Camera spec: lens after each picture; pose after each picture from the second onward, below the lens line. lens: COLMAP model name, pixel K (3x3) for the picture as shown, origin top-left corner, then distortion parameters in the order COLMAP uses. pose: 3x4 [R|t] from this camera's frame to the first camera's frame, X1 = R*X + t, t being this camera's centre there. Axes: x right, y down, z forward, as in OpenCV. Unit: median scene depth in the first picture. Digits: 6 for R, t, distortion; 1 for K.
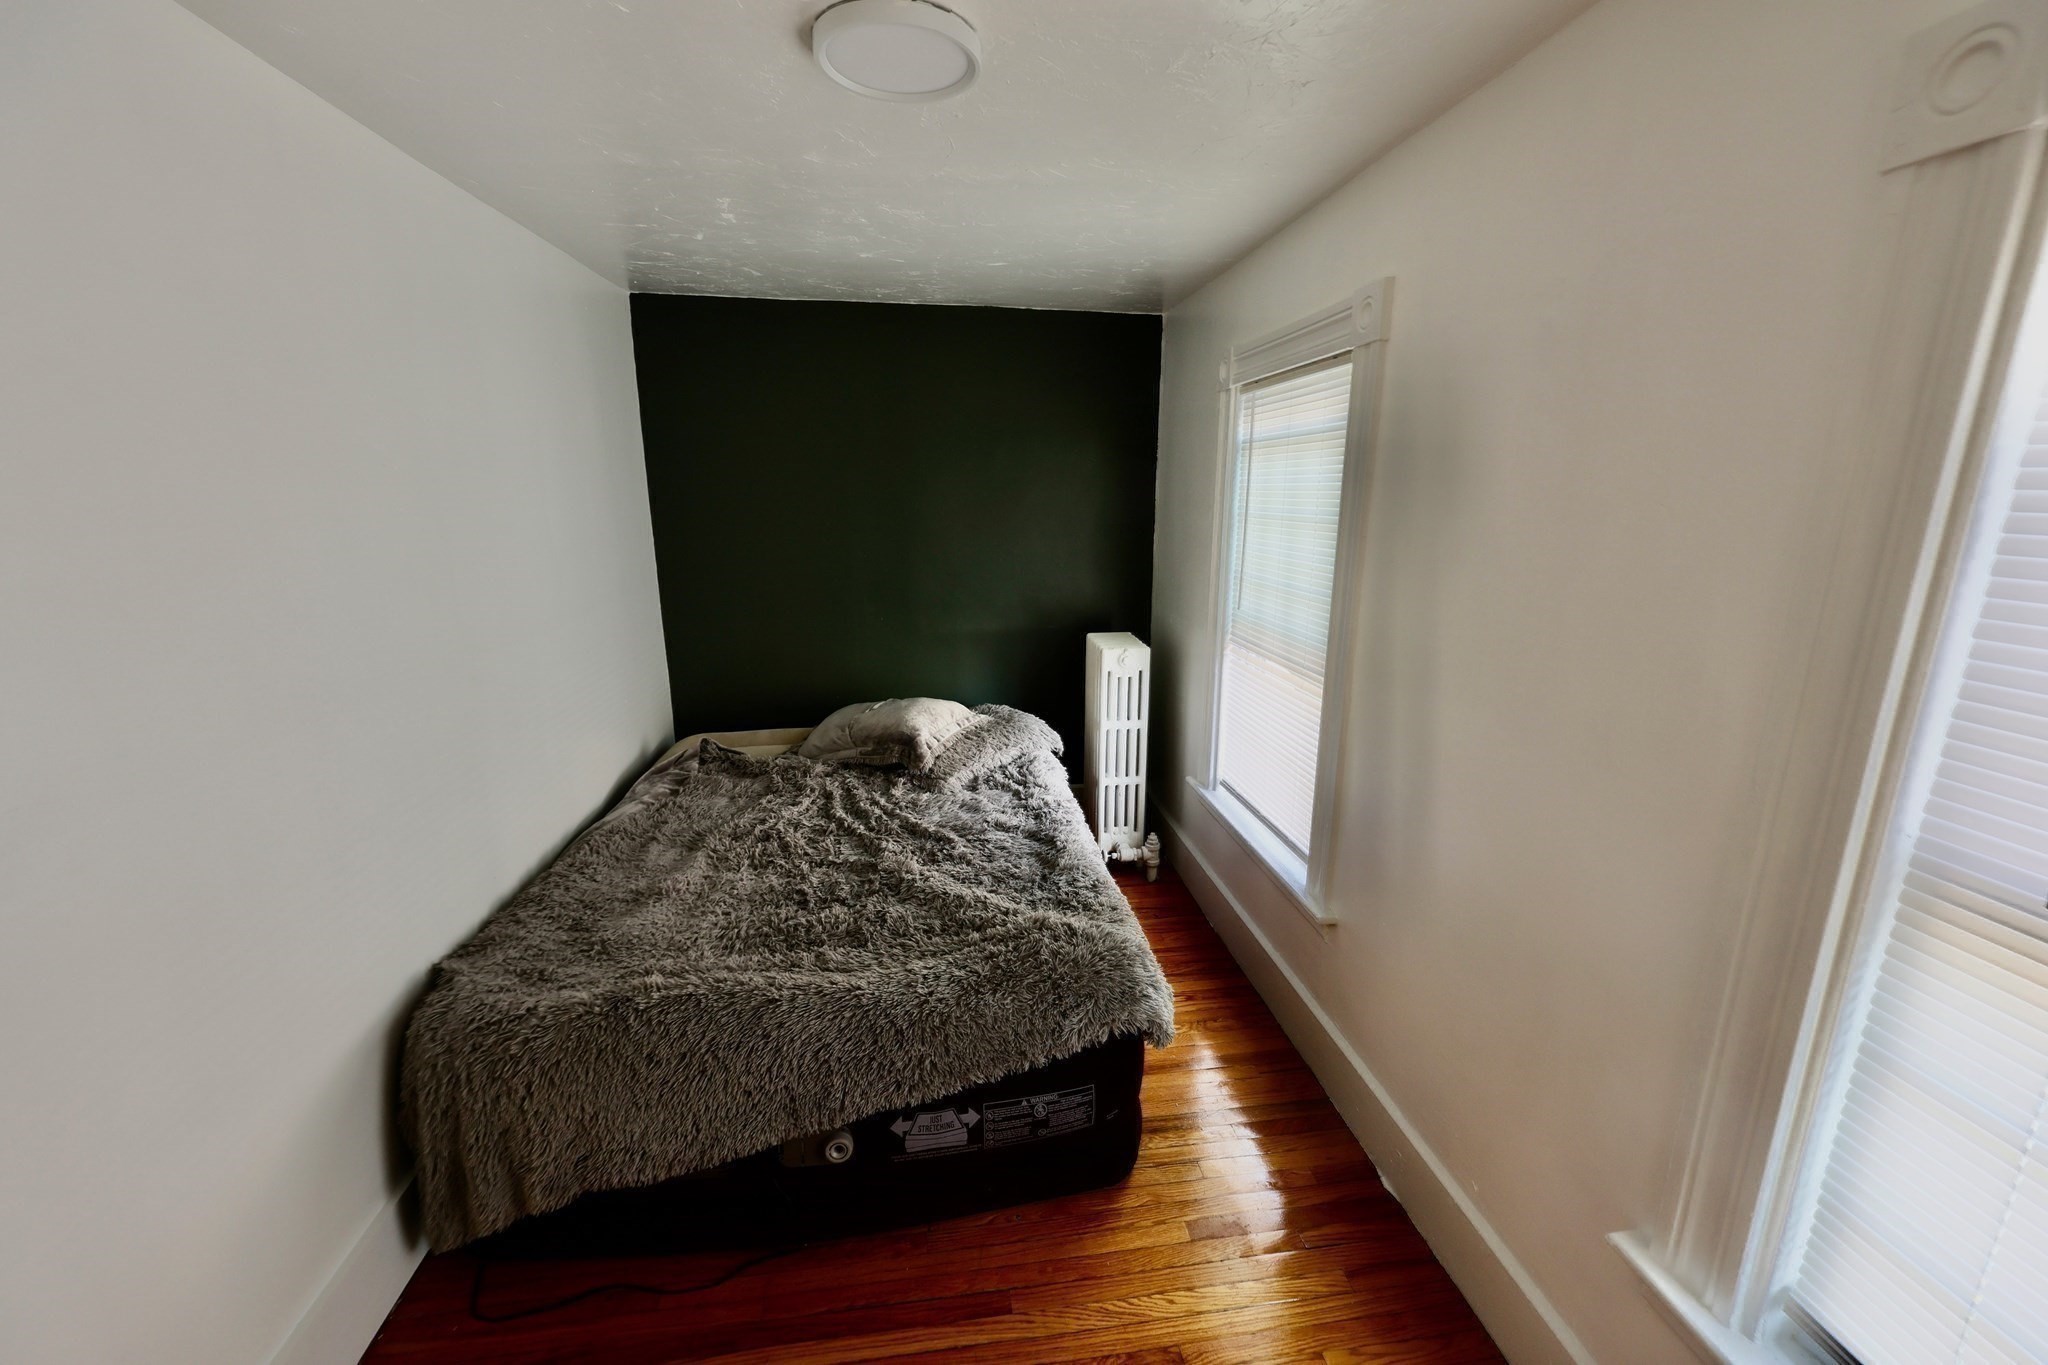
lens RADIAL K [[823.8, 0, 1024.0], [0, 823.8, 682.5], [0, 0, 1]] dist [0.002153, -0.000072]
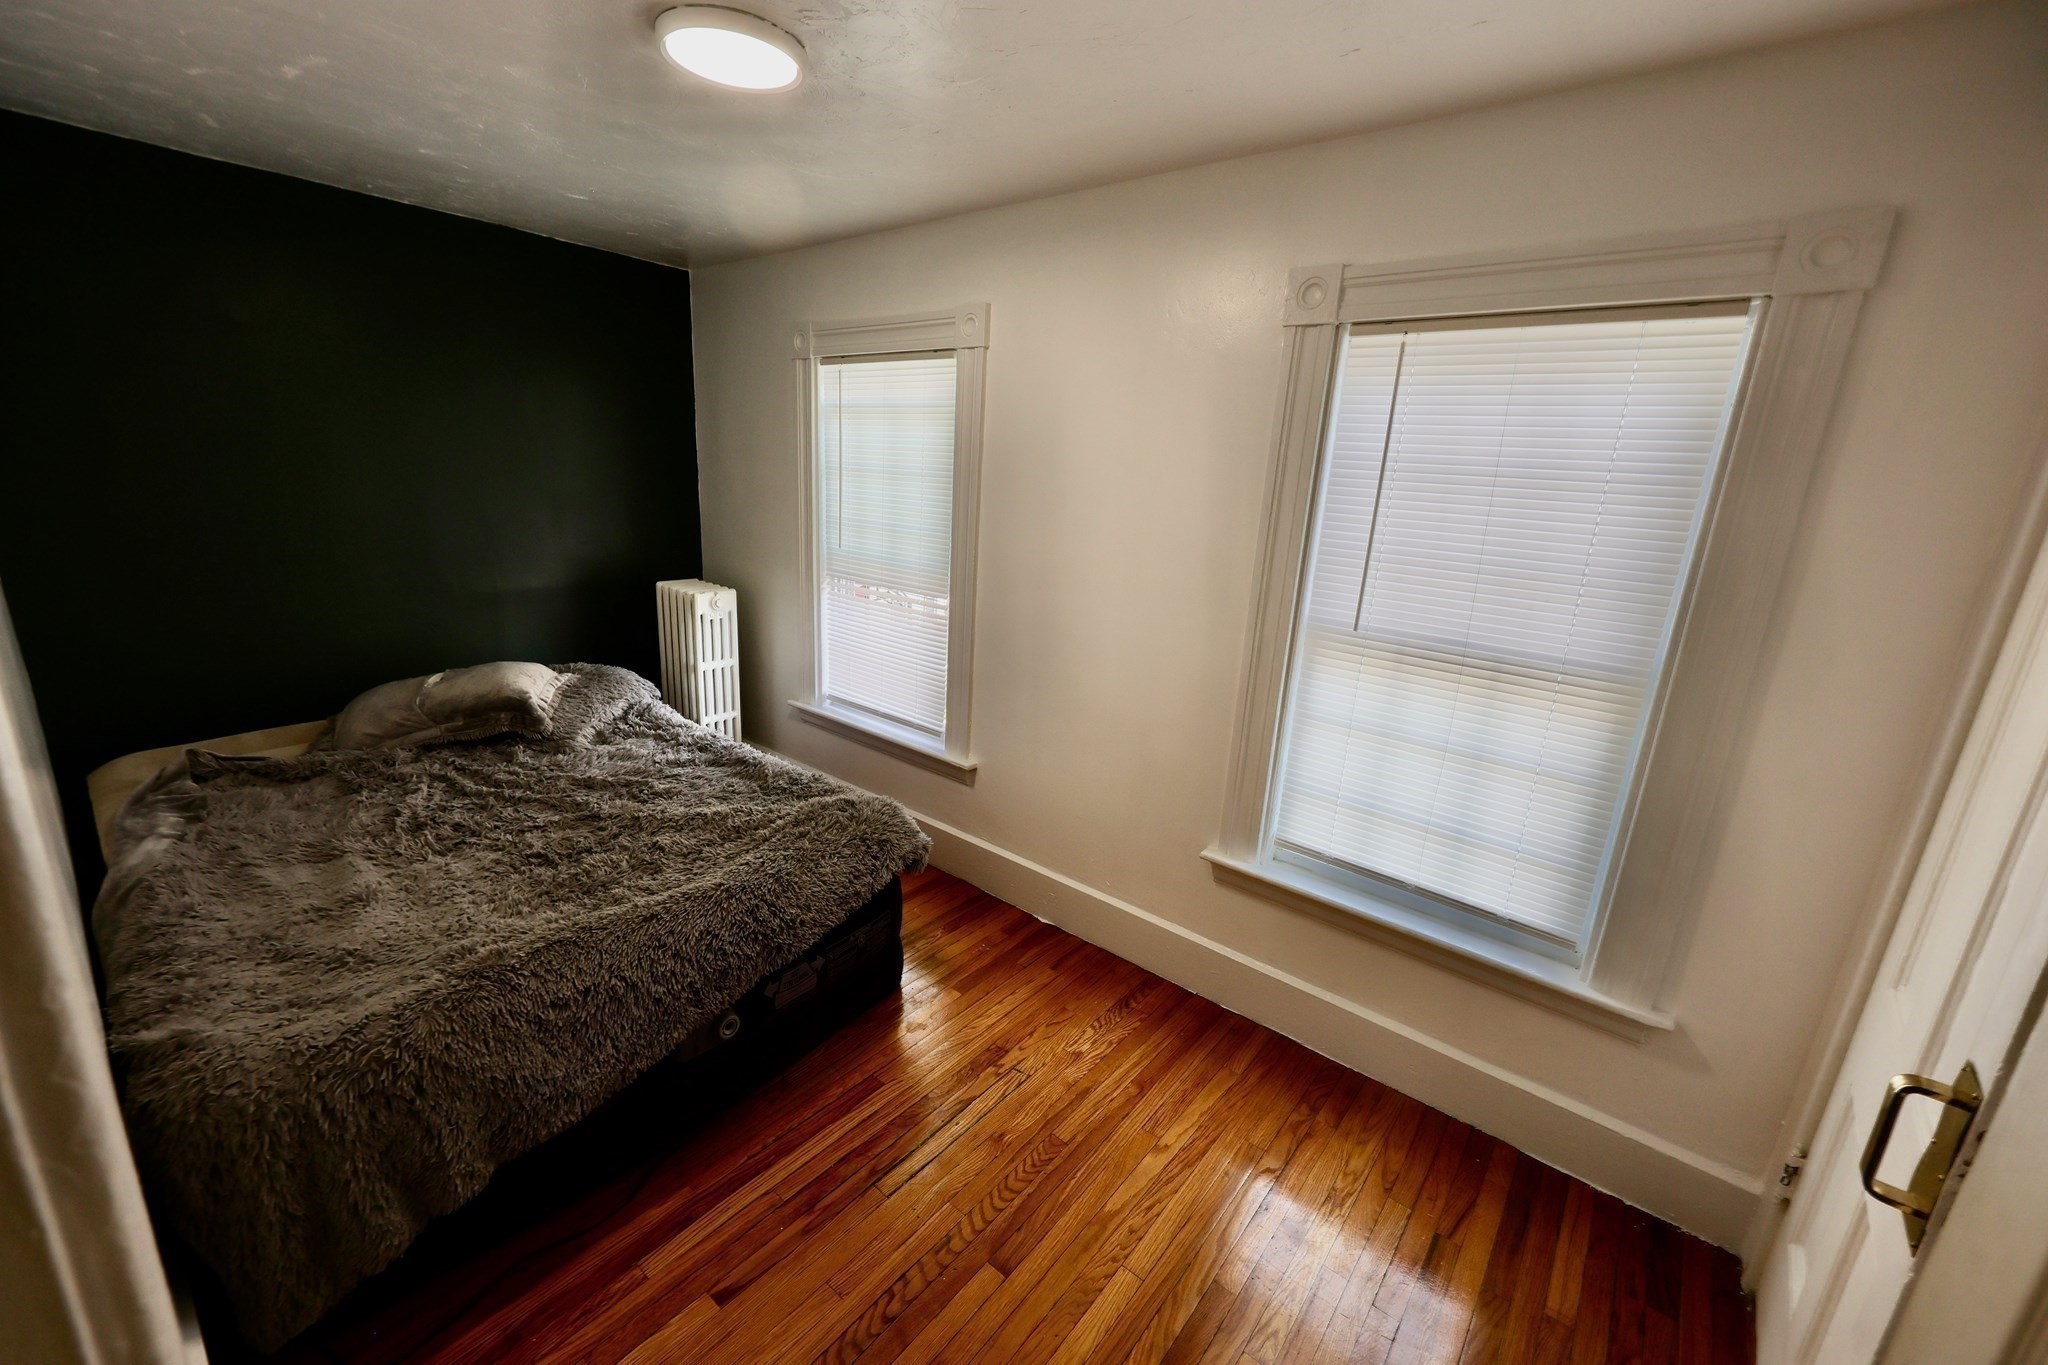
lens RADIAL K [[811.0, 0, 1029.8], [0, 811.0, 679.6], [0, 0, 1]] dist [-0.004575, -0.000119]
pose [[0.731136, -0.140783, 0.667548, -0.341004], [0.108848, 0.990015, 0.089572, 0.024853], [-0.673492, 0.007172, 0.739159, -0.055880]]
